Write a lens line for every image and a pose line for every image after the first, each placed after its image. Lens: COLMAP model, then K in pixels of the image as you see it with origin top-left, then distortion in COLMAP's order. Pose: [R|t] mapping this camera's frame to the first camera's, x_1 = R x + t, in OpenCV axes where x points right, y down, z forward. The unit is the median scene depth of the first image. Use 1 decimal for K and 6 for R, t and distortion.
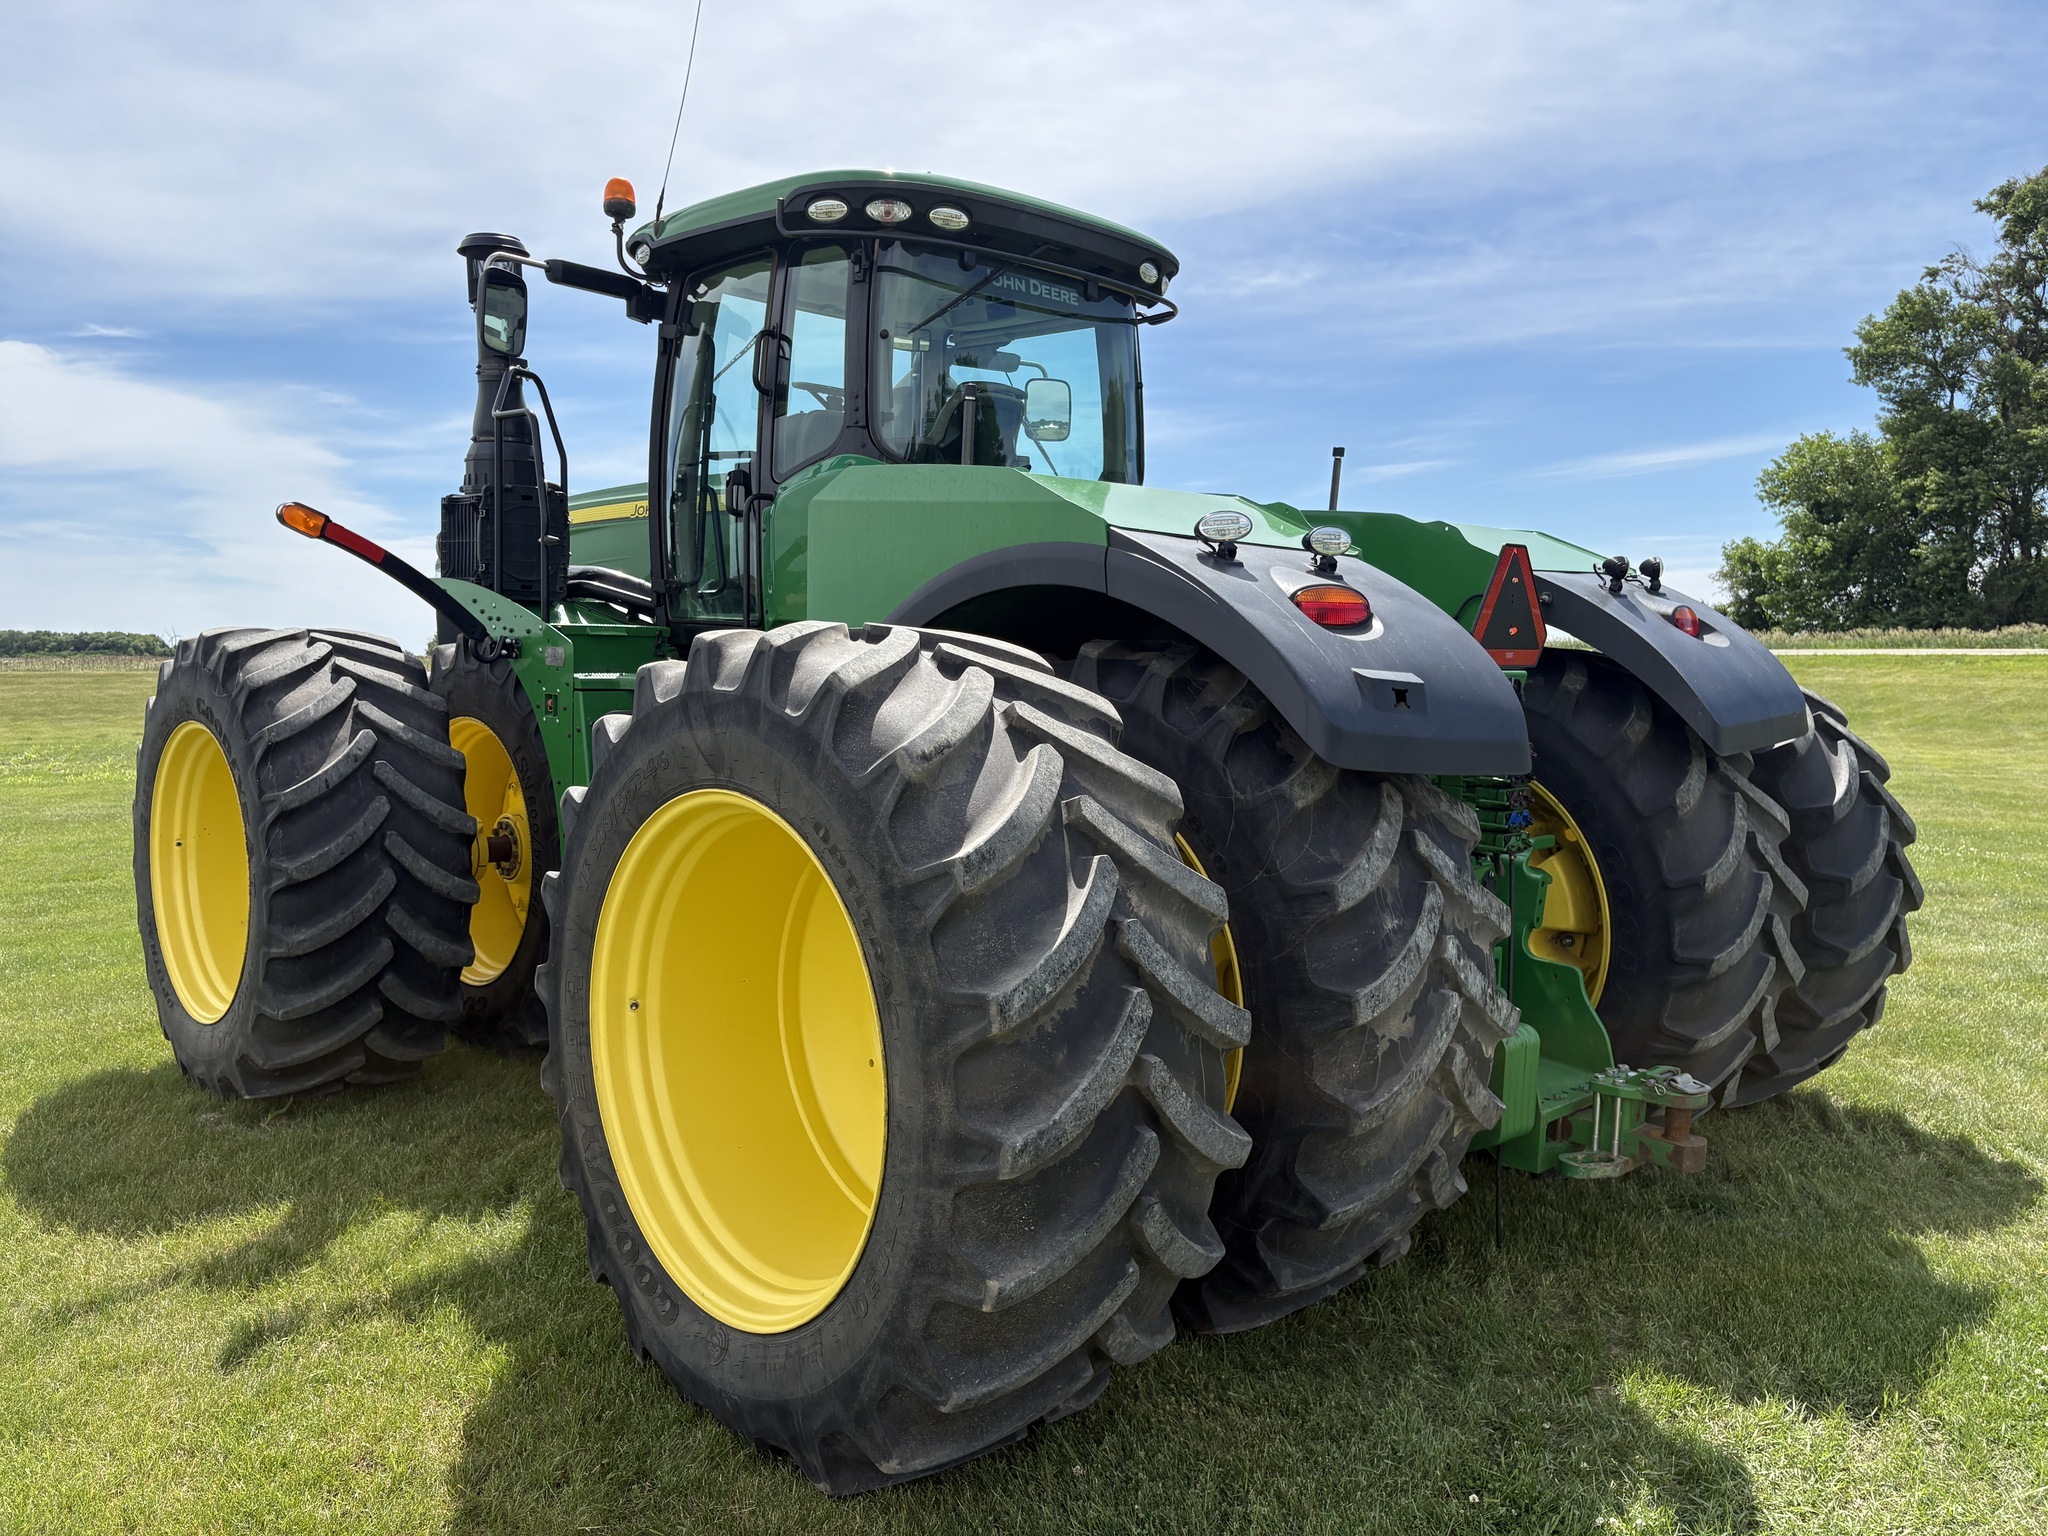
lens RADIAL K [[1532.7, 0, 1032.1], [0, 1532.7, 780.5], [0, 0, 1]] dist [0.042141, 0.000728]
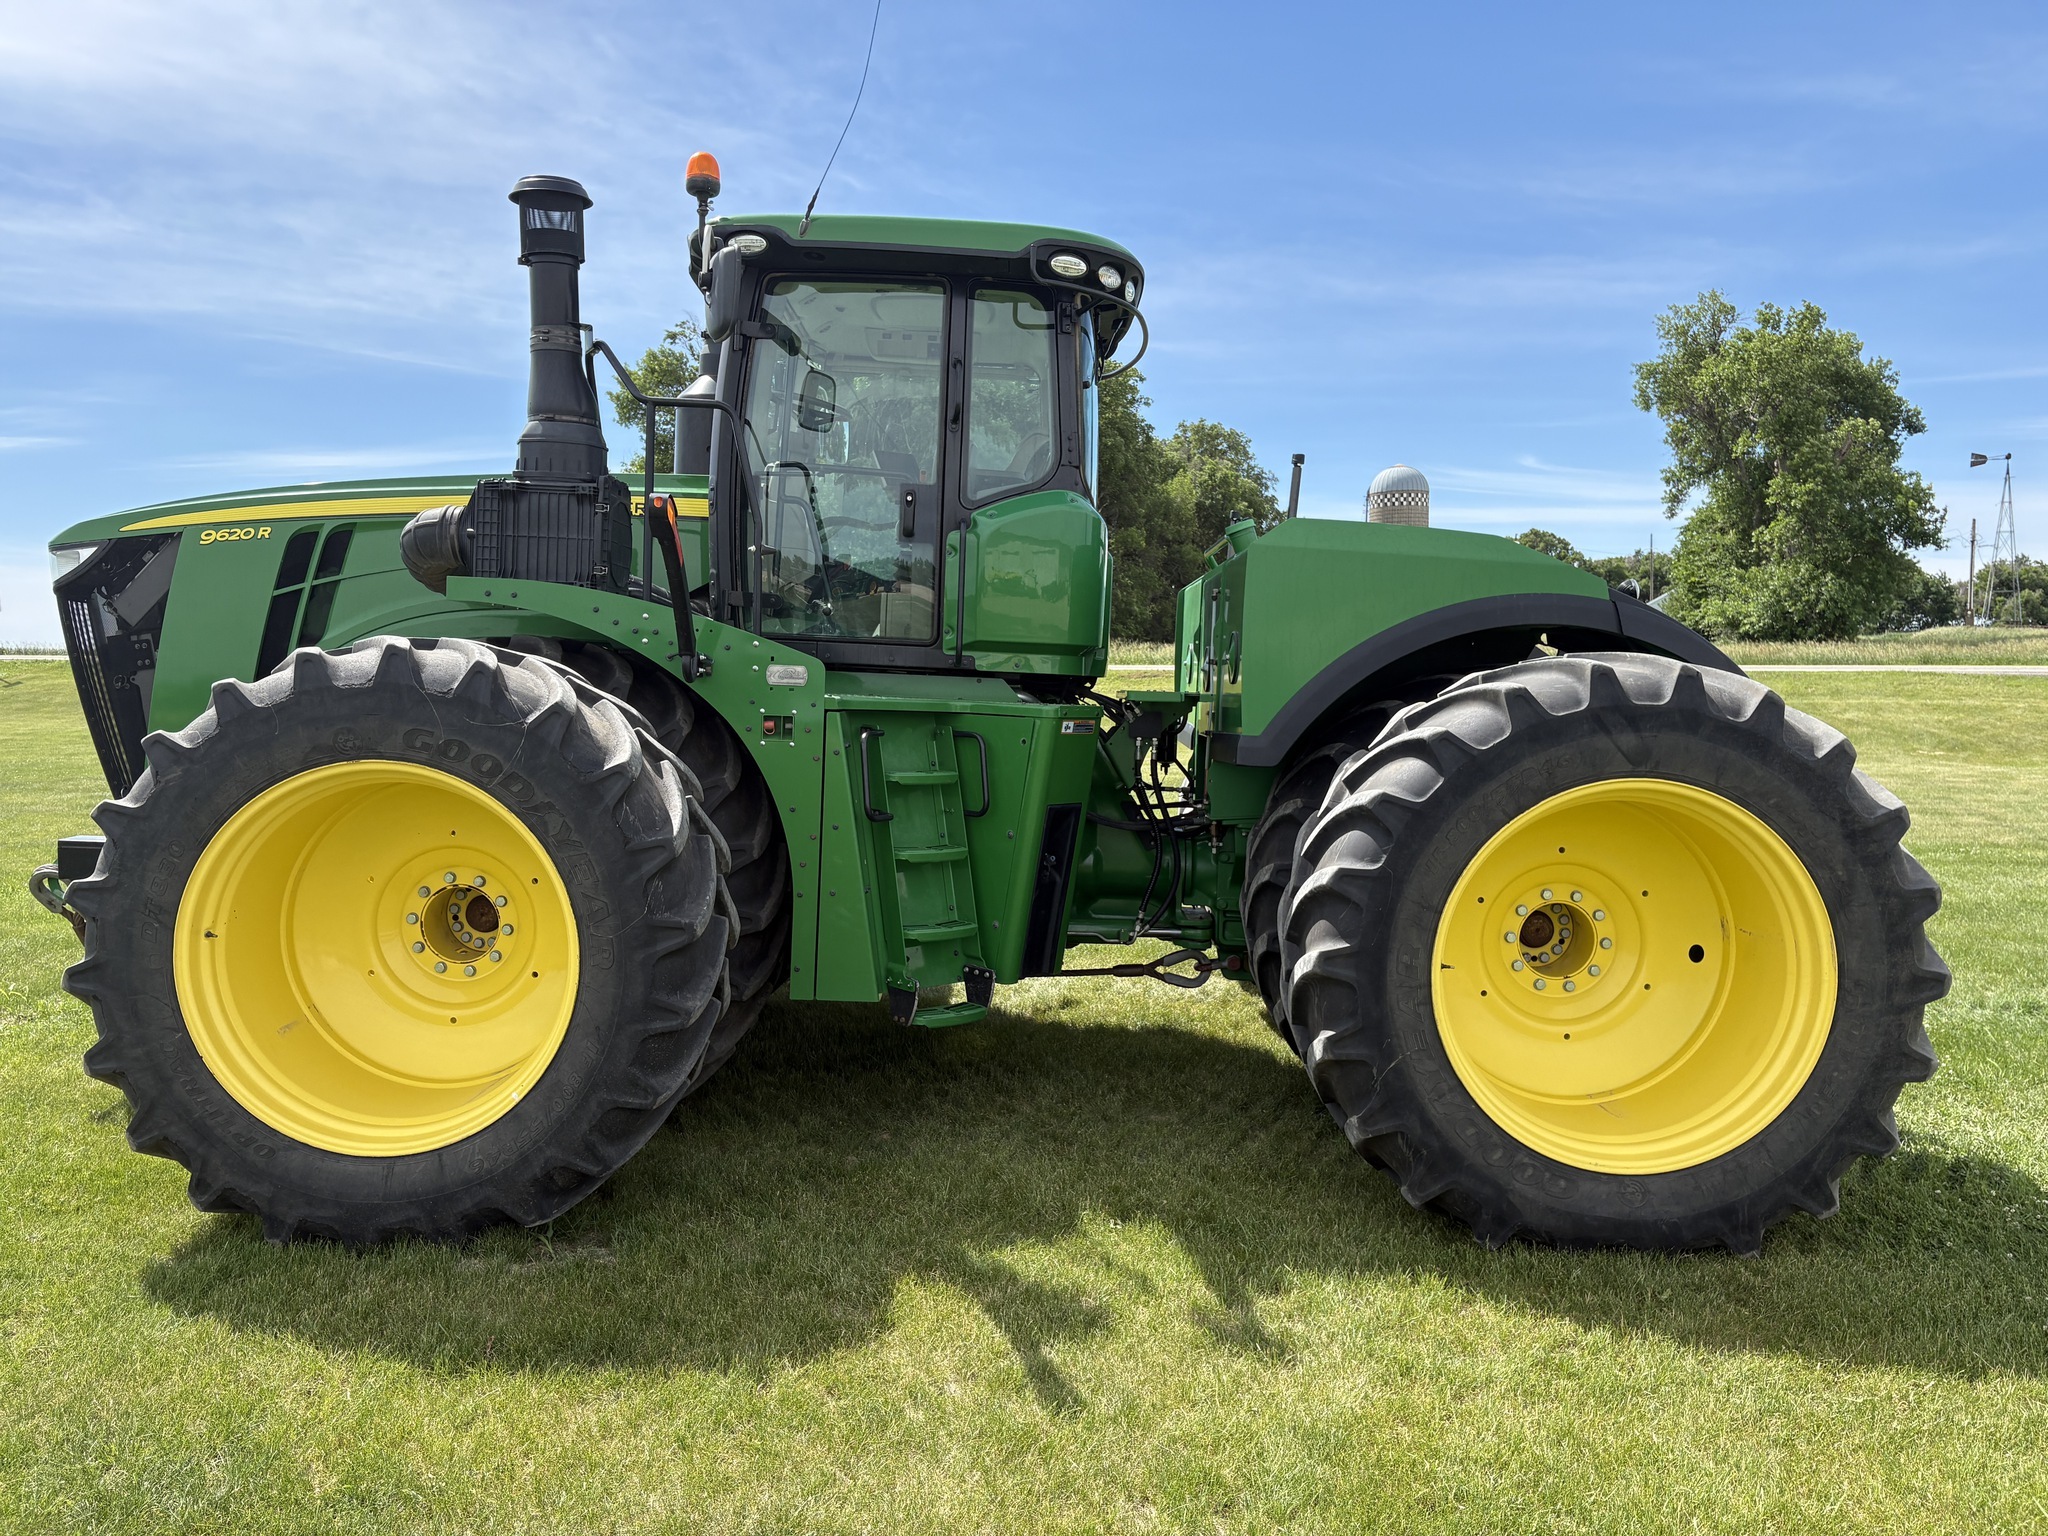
lens RADIAL K [[1575.6, 0, 1023.2], [0, 1575.6, 779.3], [0, 0, 1]] dist [0.060271, -0.081951]
pose [[0.695014, -0.044488, 0.717619, -0.908397], [0.051571, 0.998598, 0.011960, -0.021944], [-0.717145, 0.028696, 0.696333, 0.239227]]
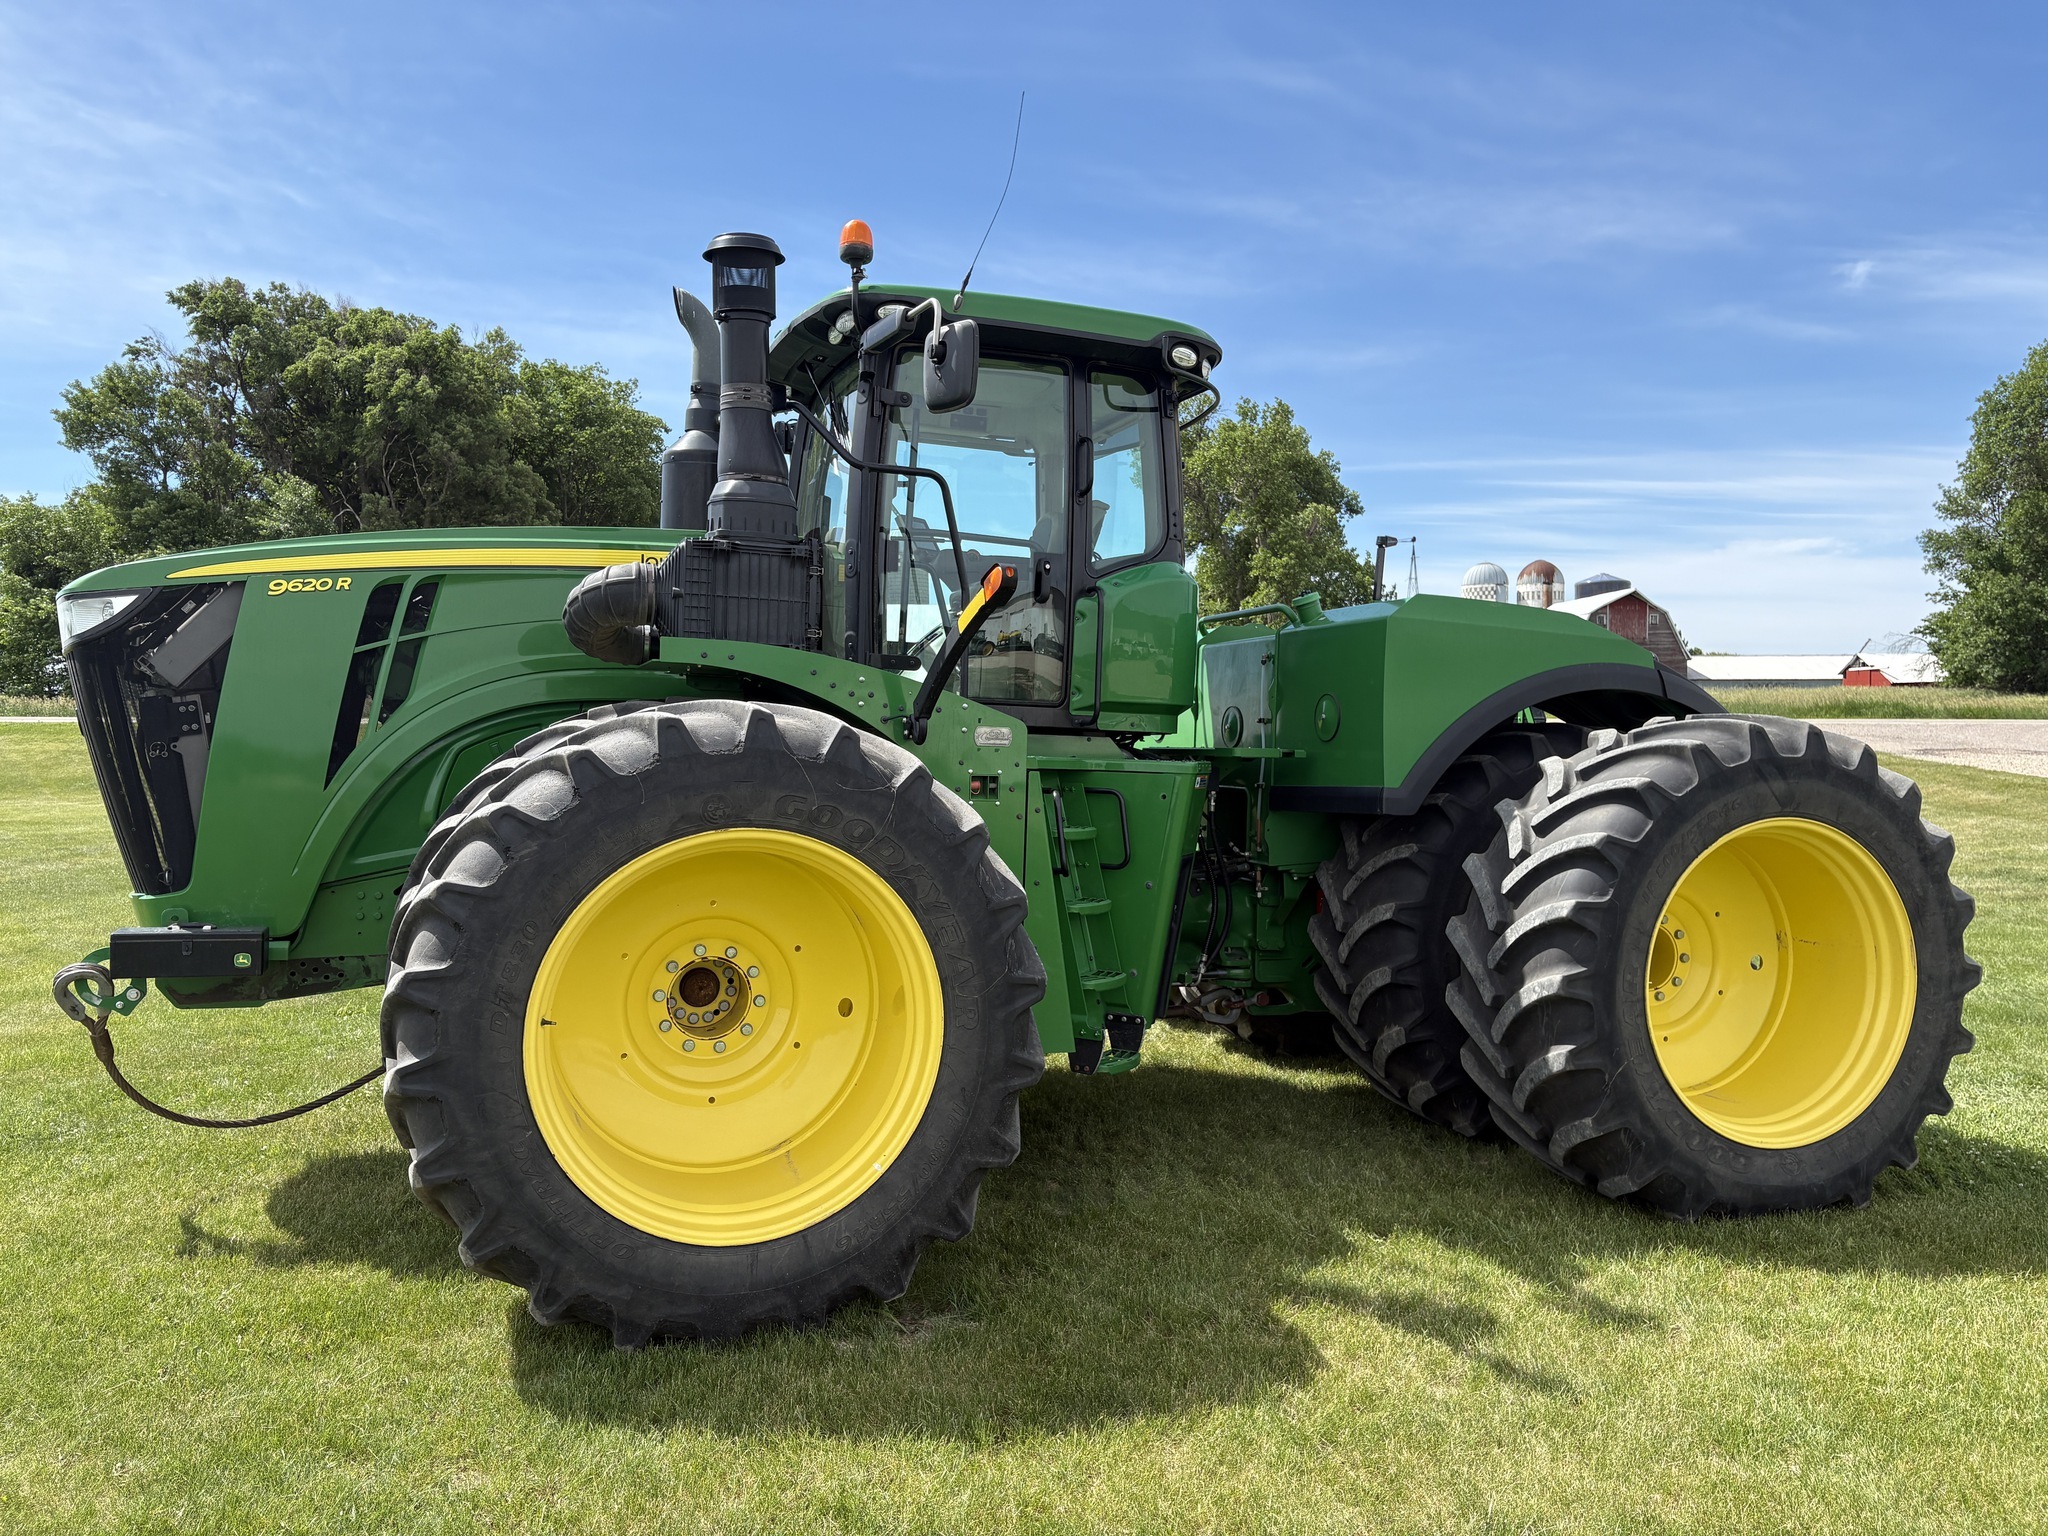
lens RADIAL K [[1575.6, 0, 1023.2], [0, 1575.6, 779.3], [0, 0, 1]] dist [0.060271, -0.081951]
pose [[0.431108, -0.028665, 0.901845, -1.194284], [0.071459, 0.997441, -0.002456, -0.051062], [-0.899466, 0.065504, 0.432053, 0.571903]]
